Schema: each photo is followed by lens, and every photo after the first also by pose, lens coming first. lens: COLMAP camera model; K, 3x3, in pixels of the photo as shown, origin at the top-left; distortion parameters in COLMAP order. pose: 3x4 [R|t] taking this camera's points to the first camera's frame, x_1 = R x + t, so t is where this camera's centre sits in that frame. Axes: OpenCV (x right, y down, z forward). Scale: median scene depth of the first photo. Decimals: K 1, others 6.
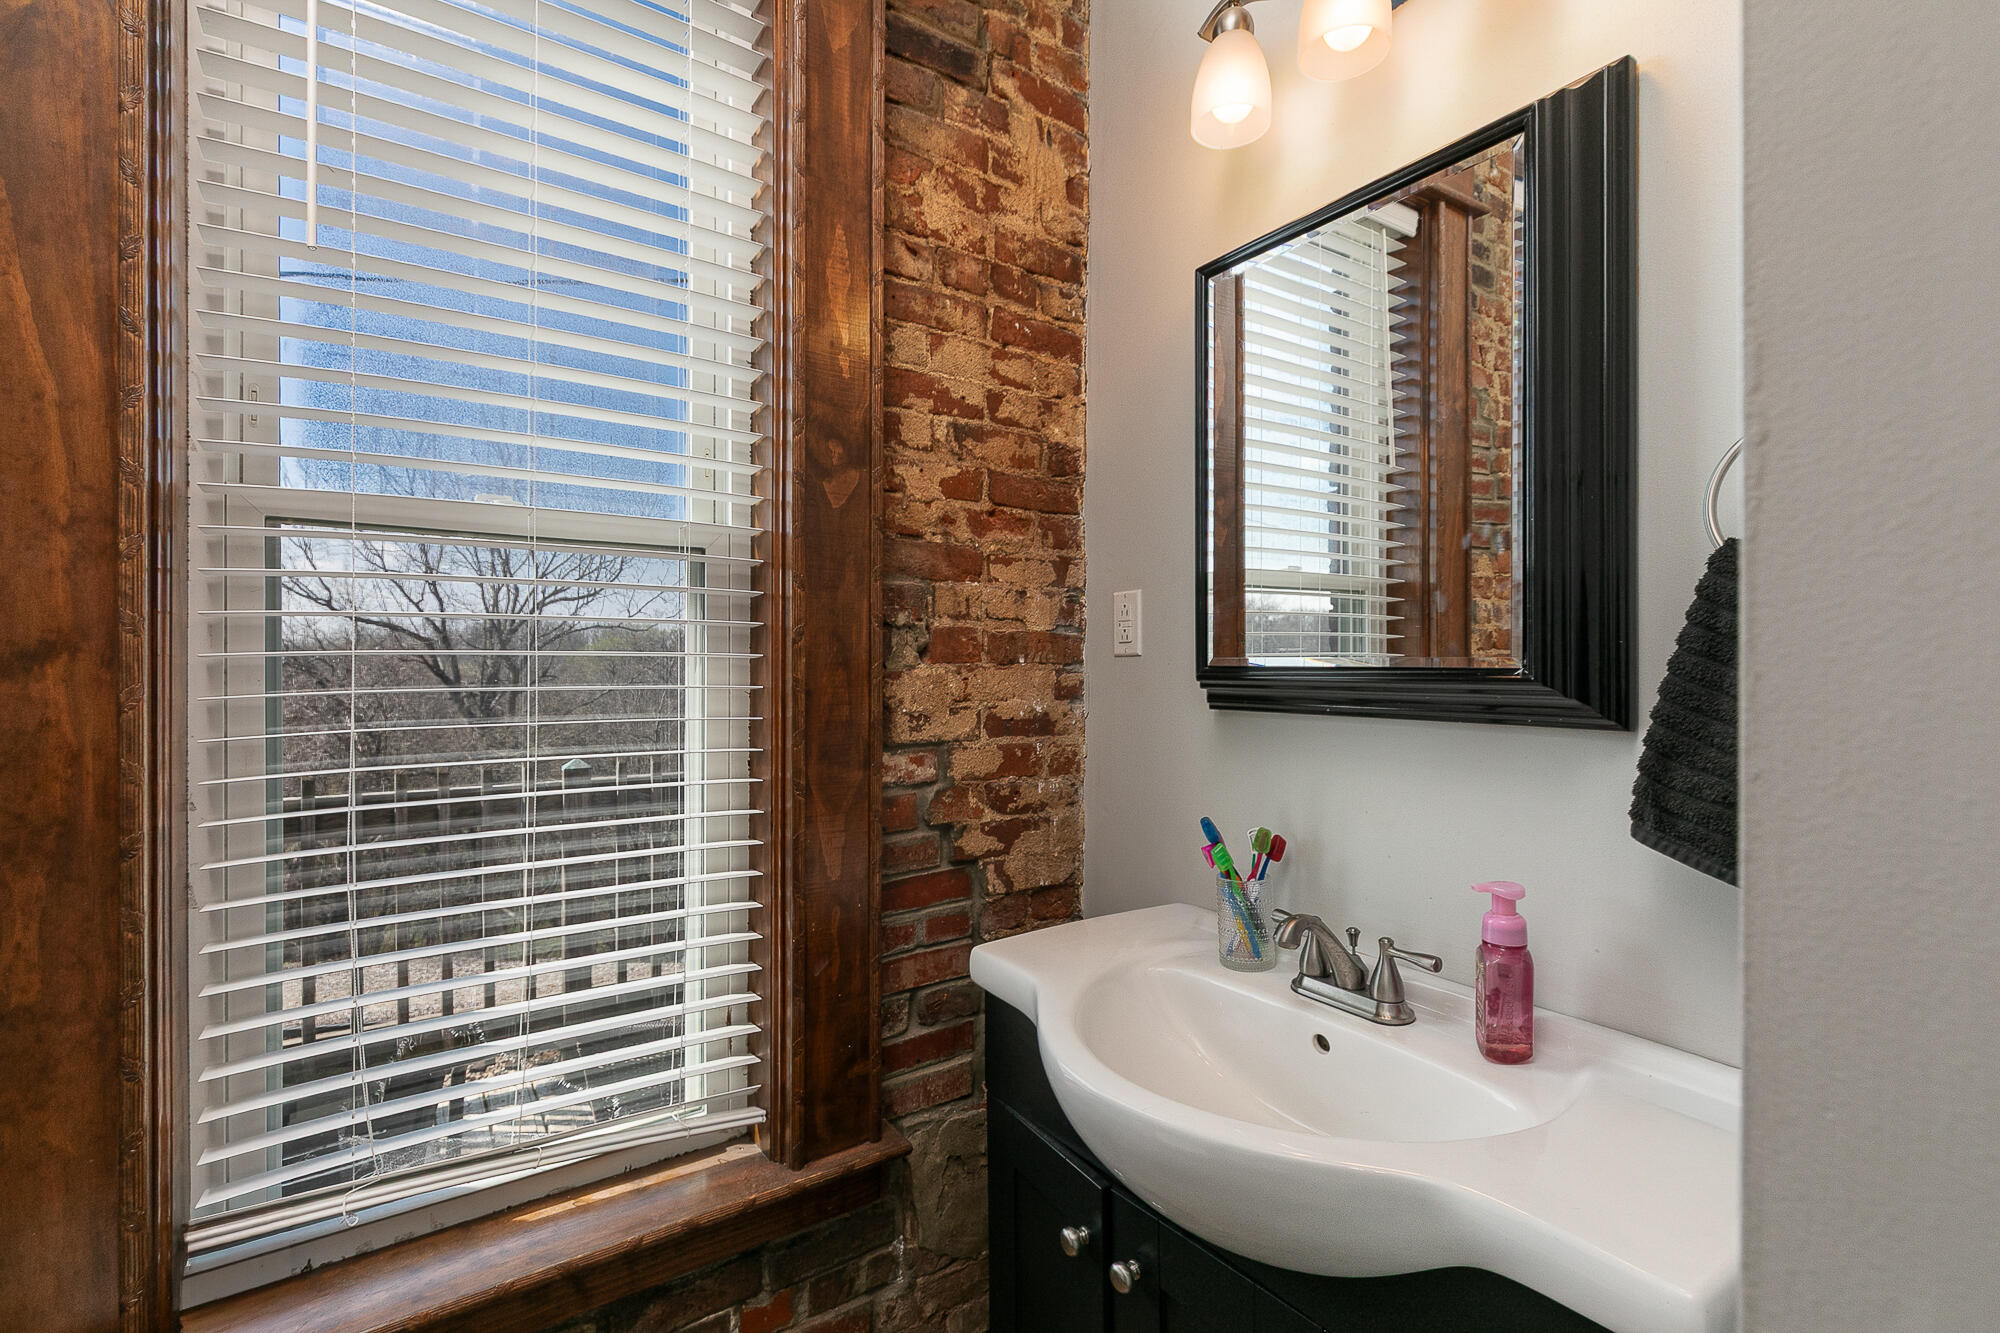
lens RADIAL K [[908.9, 0, 1000.0], [0, 908.9, 666.5], [0, 0, 1]] dist [-0.002452, -0.000739]
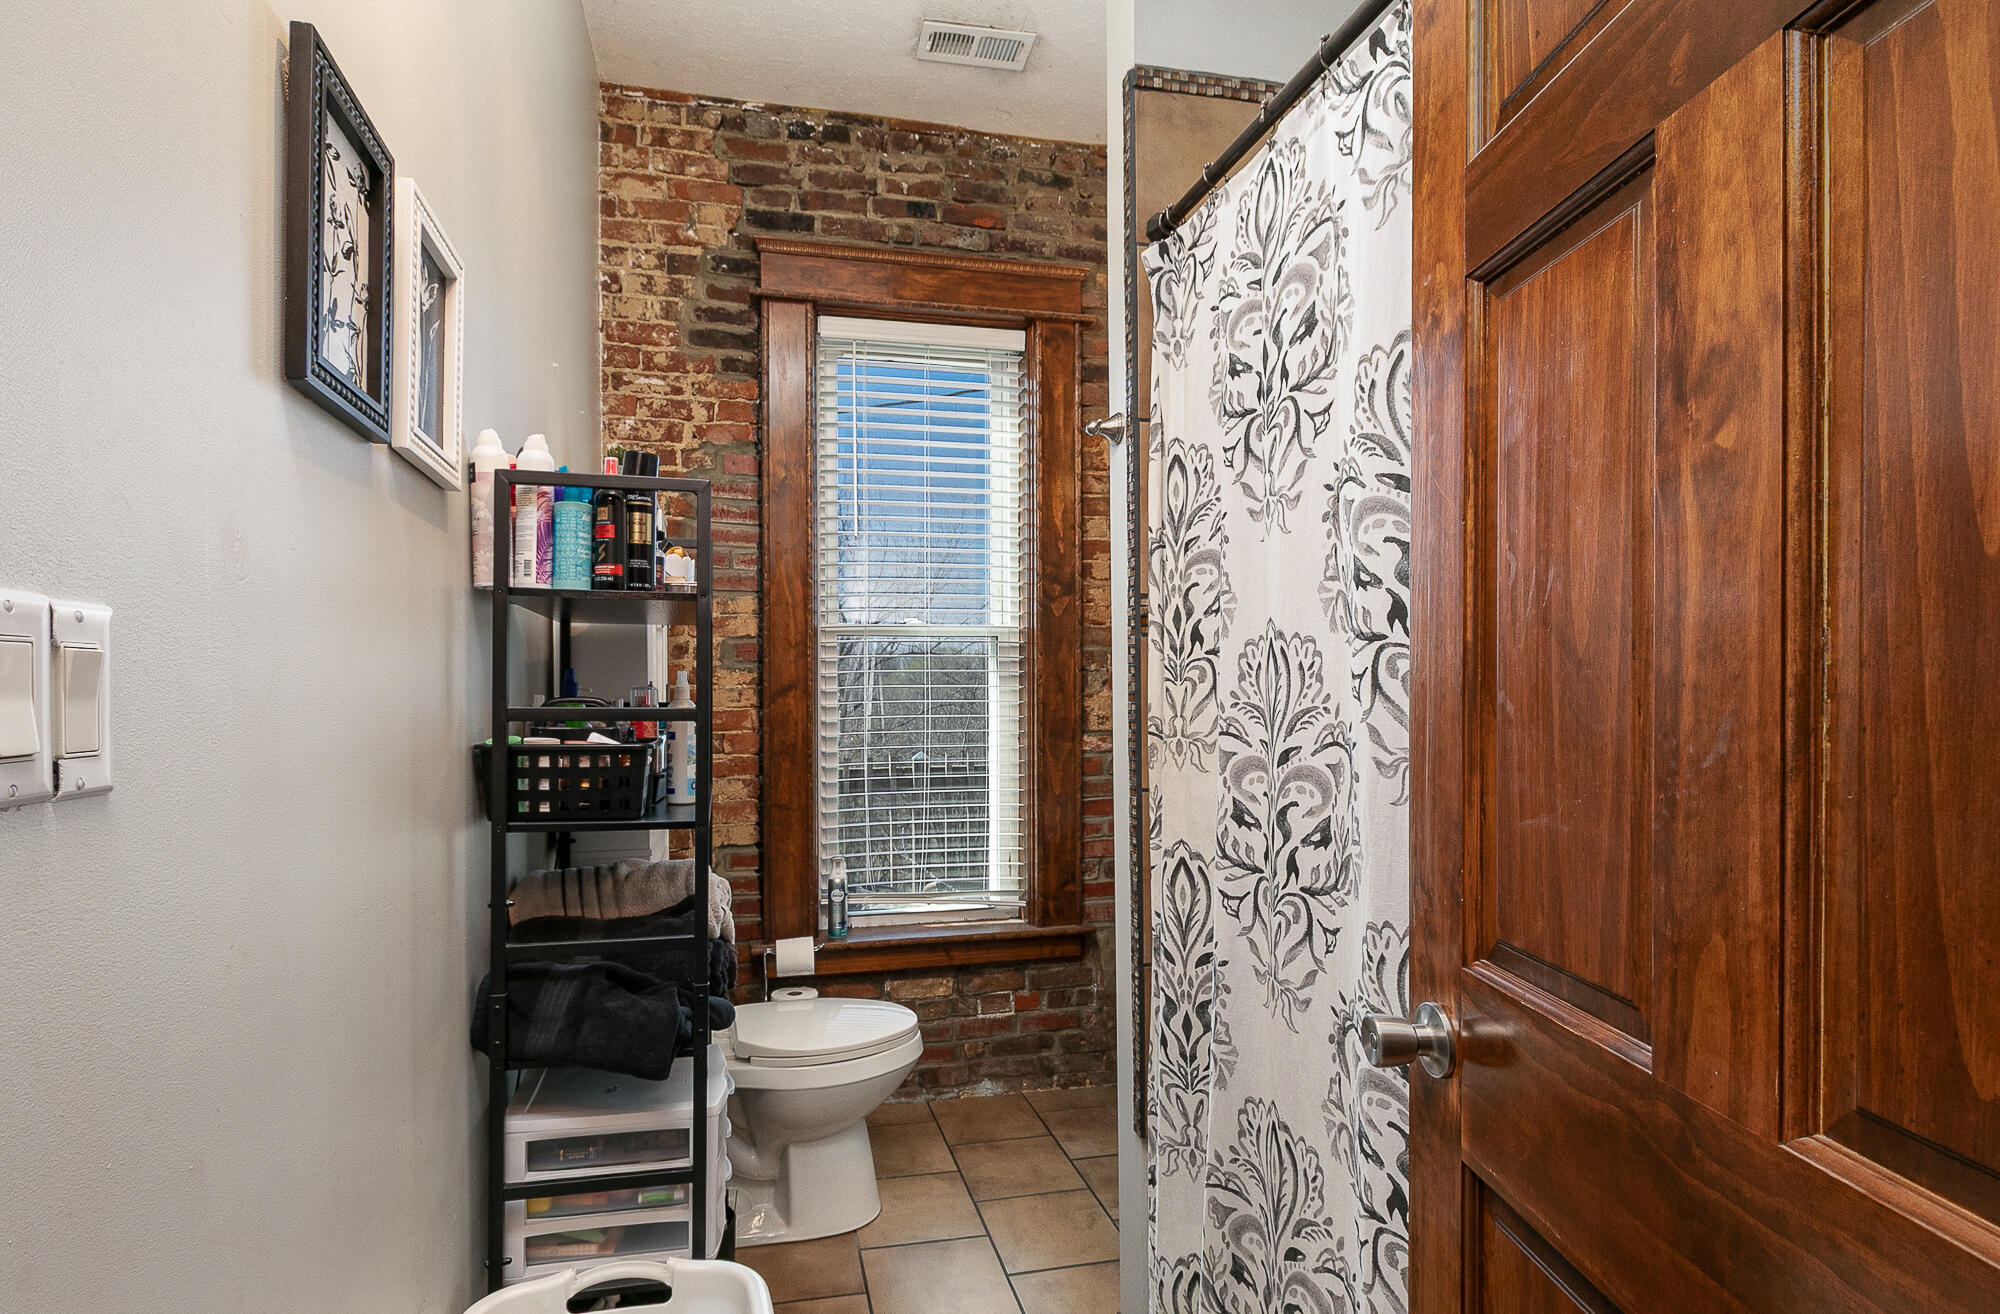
lens RADIAL K [[967.8, 0, 999.0], [0, 967.8, 692.5], [0, 0, 1]] dist [0.000042, -0.000002]
pose [[0.946903, -0.002058, -0.321512, 0.405441], [0.003848, 0.999980, 0.004934, -0.009647], [0.321496, -0.005909, 0.946893, -1.145612]]
